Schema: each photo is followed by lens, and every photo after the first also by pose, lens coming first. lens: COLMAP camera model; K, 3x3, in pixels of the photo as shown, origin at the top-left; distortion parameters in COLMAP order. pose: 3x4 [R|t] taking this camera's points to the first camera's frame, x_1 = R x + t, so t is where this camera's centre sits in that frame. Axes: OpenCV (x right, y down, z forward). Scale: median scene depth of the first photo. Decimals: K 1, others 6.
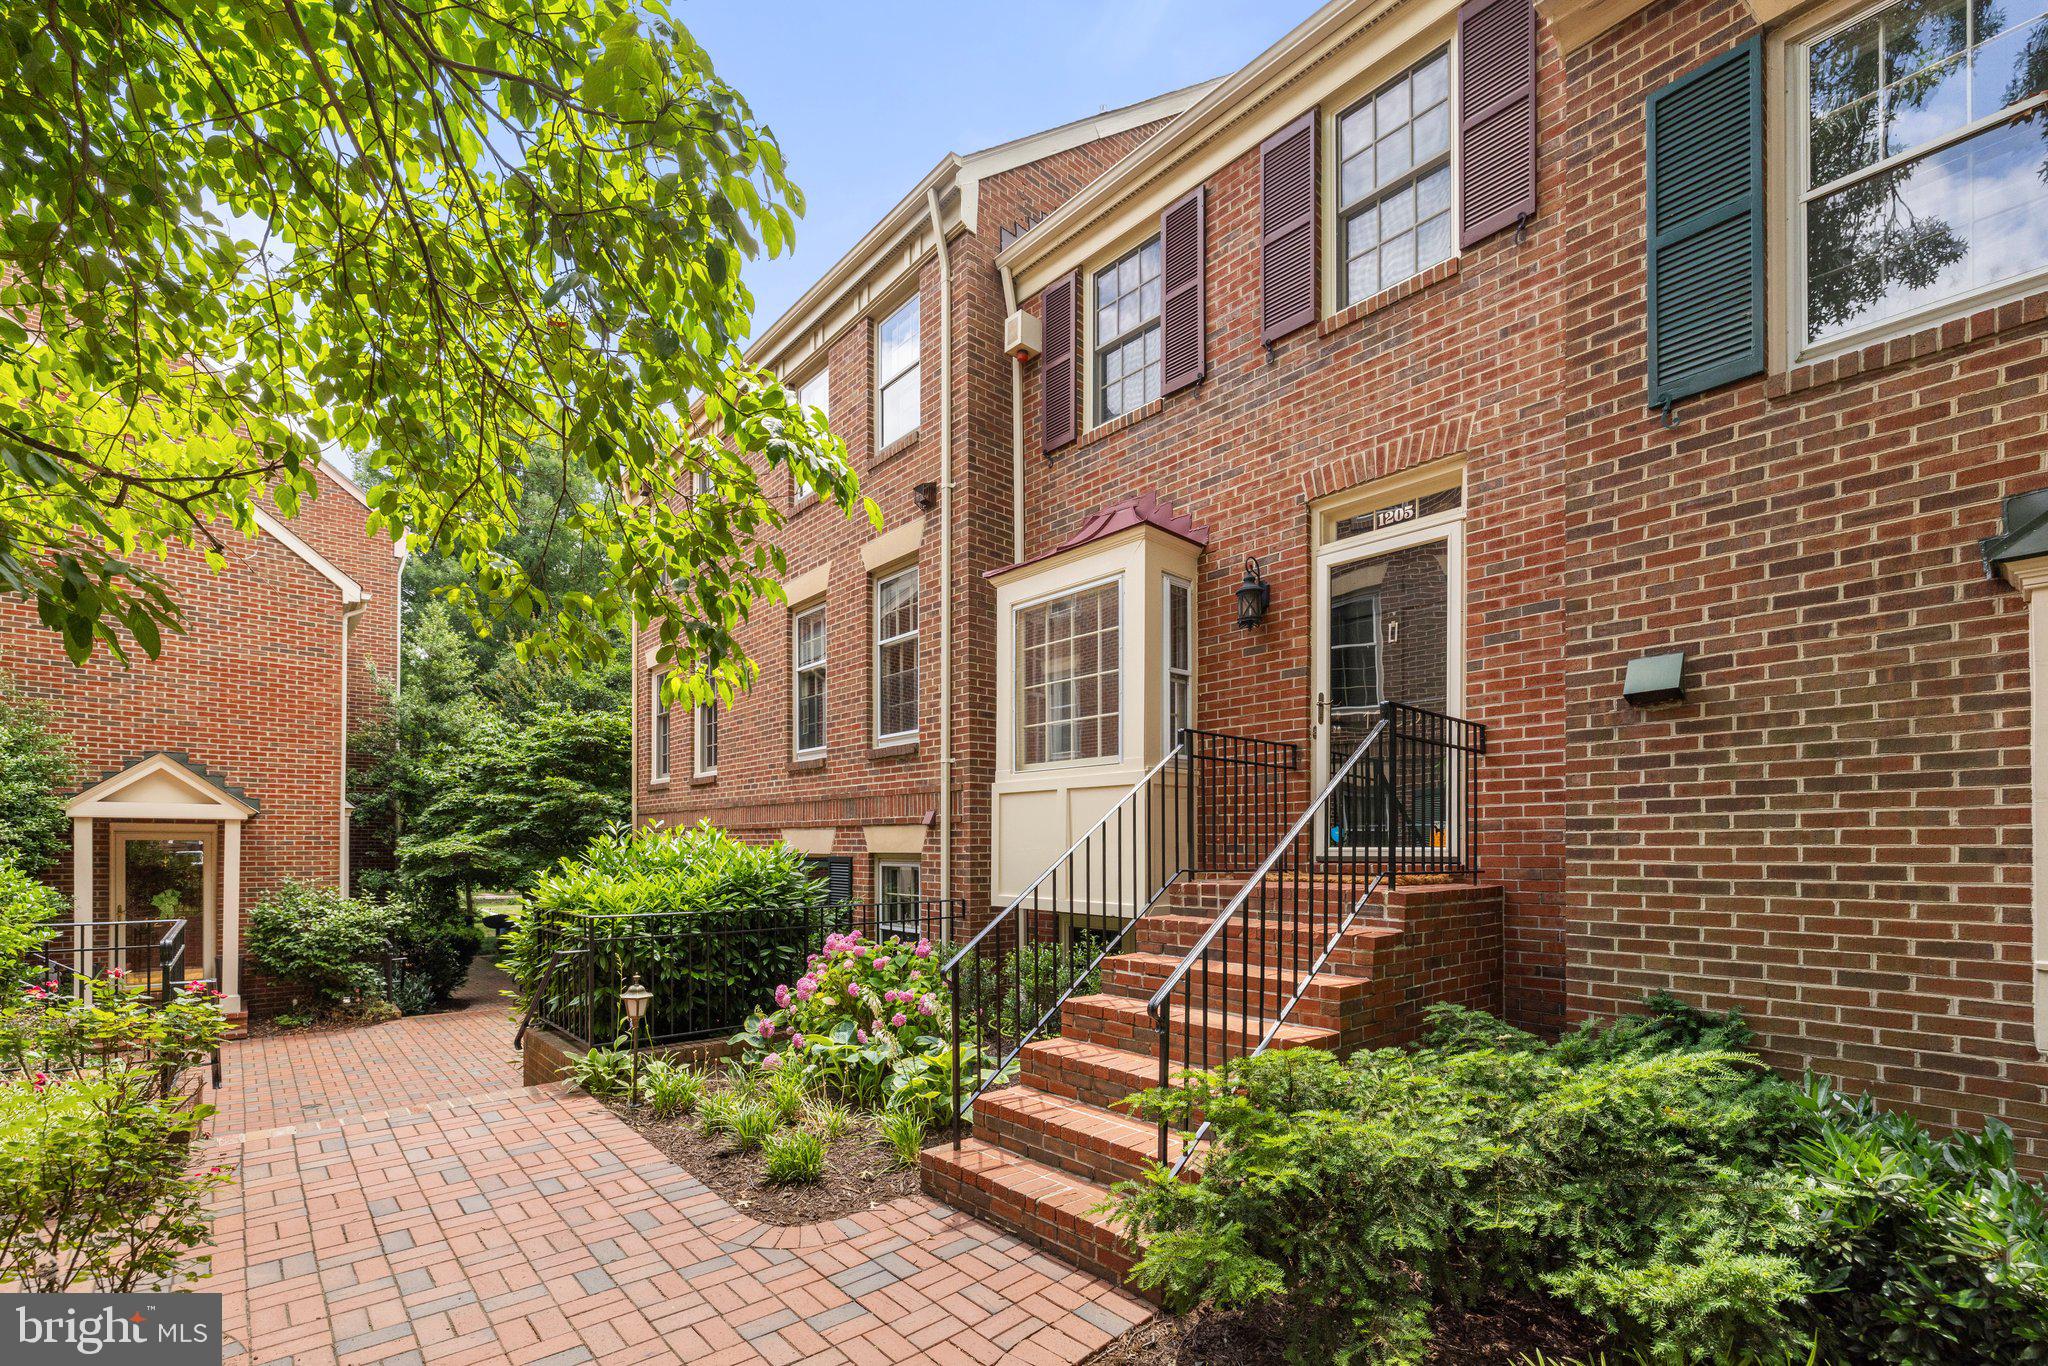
lens RADIAL K [[876.6, 0, 1024.9], [0, 876.6, 847.9], [0, 0, 1]] dist [-0.000367, 0.000016]
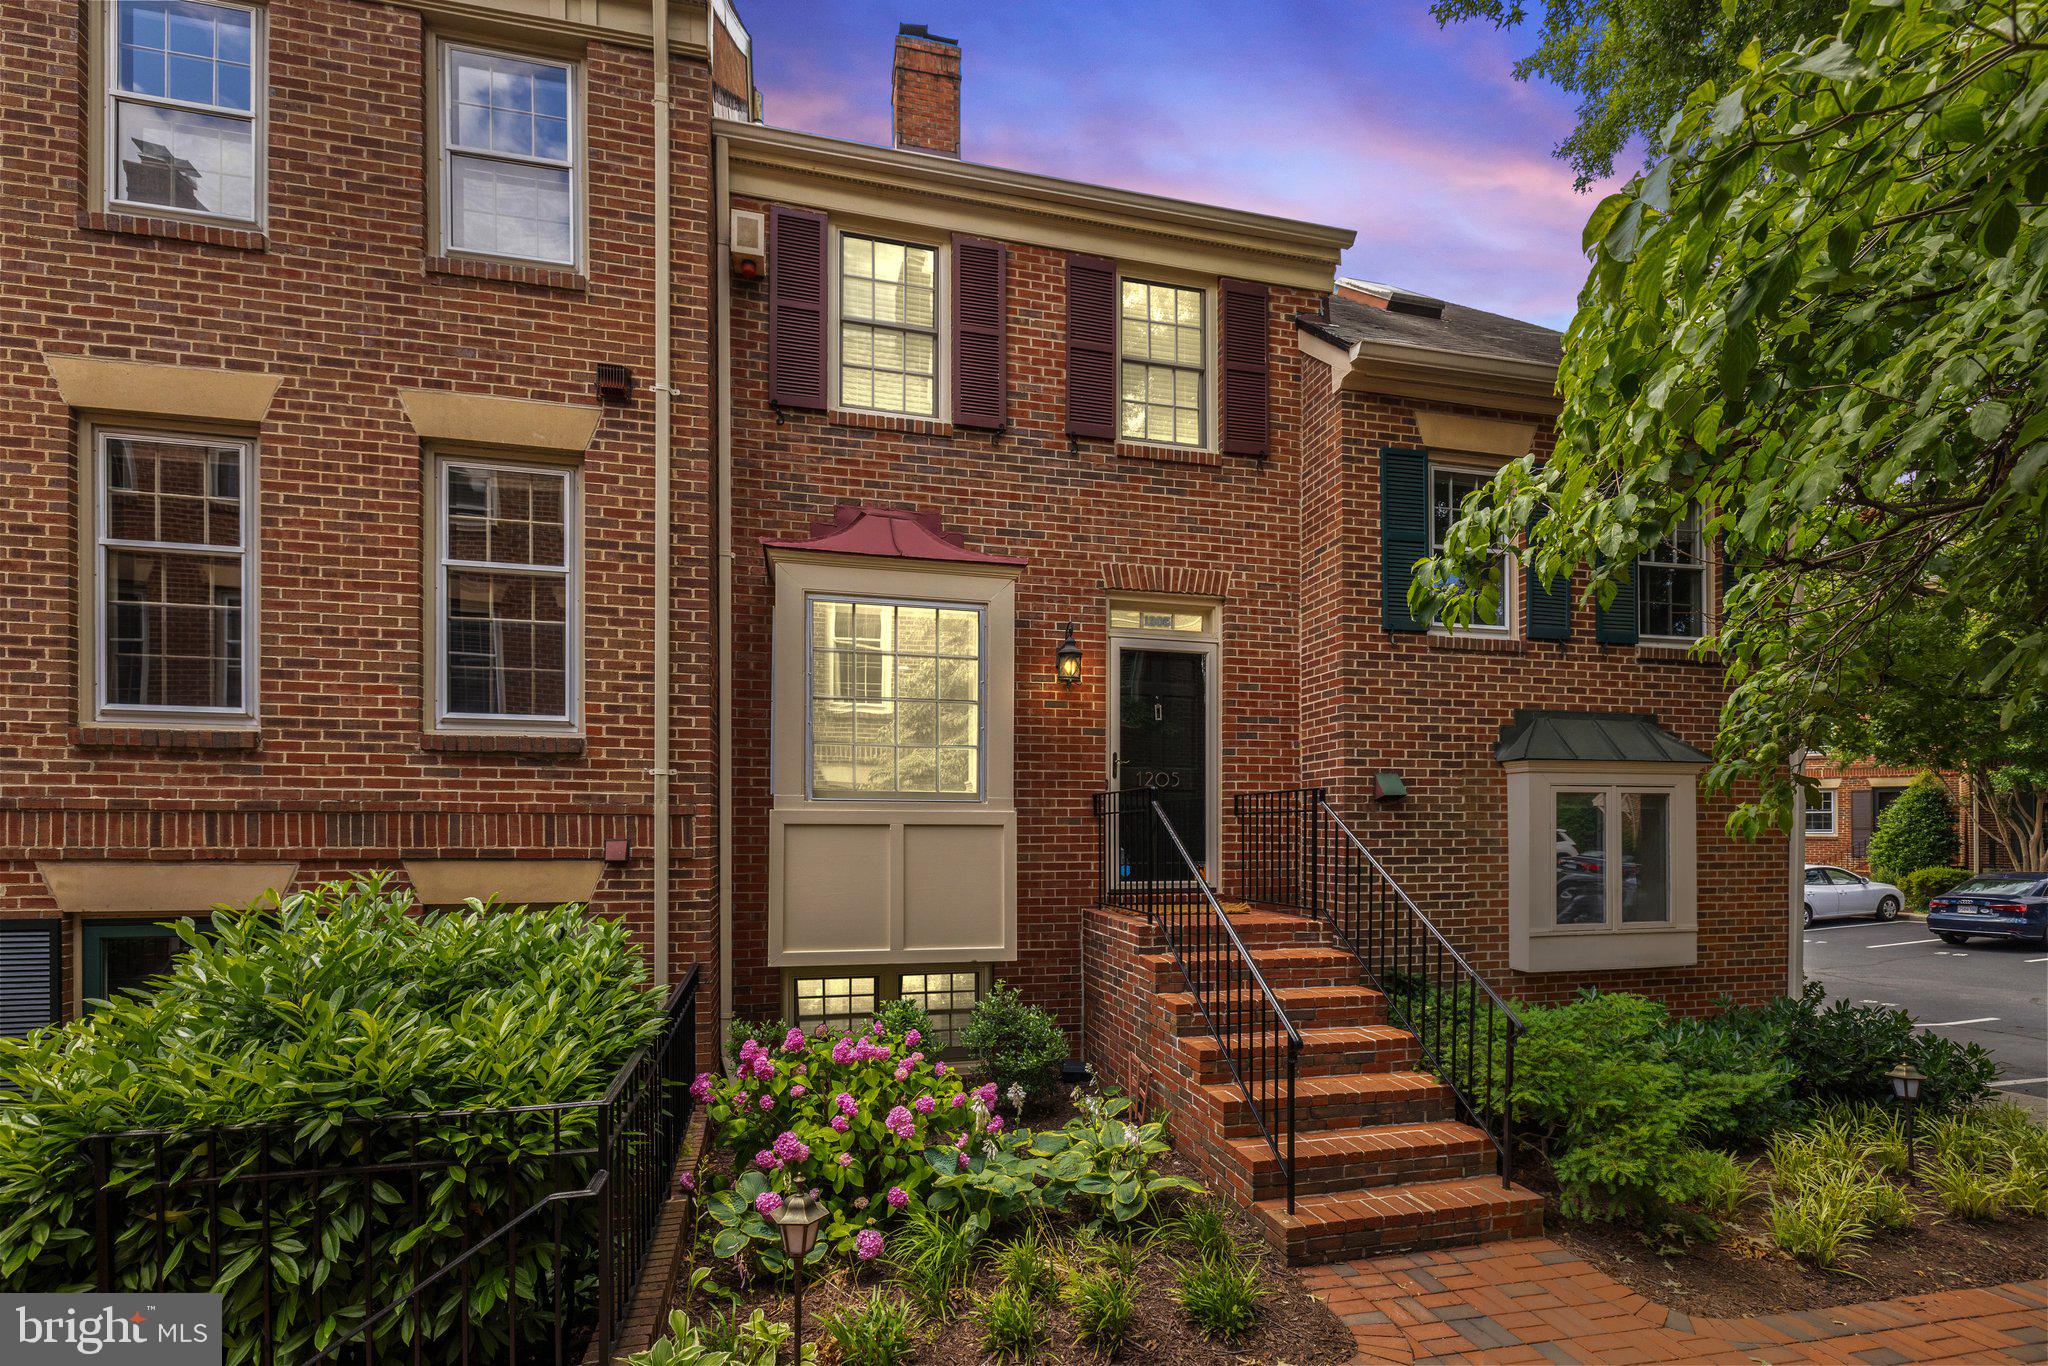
lens RADIAL K [[878.3, 0, 1024.1], [0, 878.3, 830.2], [0, 0, 1]] dist [-0.000914, -0.000051]
pose [[0.482284, -0.000522, 0.876015, -0.668997], [-0.002479, 0.999995, 0.001961, -0.063126], [-0.876011, -0.003117, 0.482280, 0.460320]]
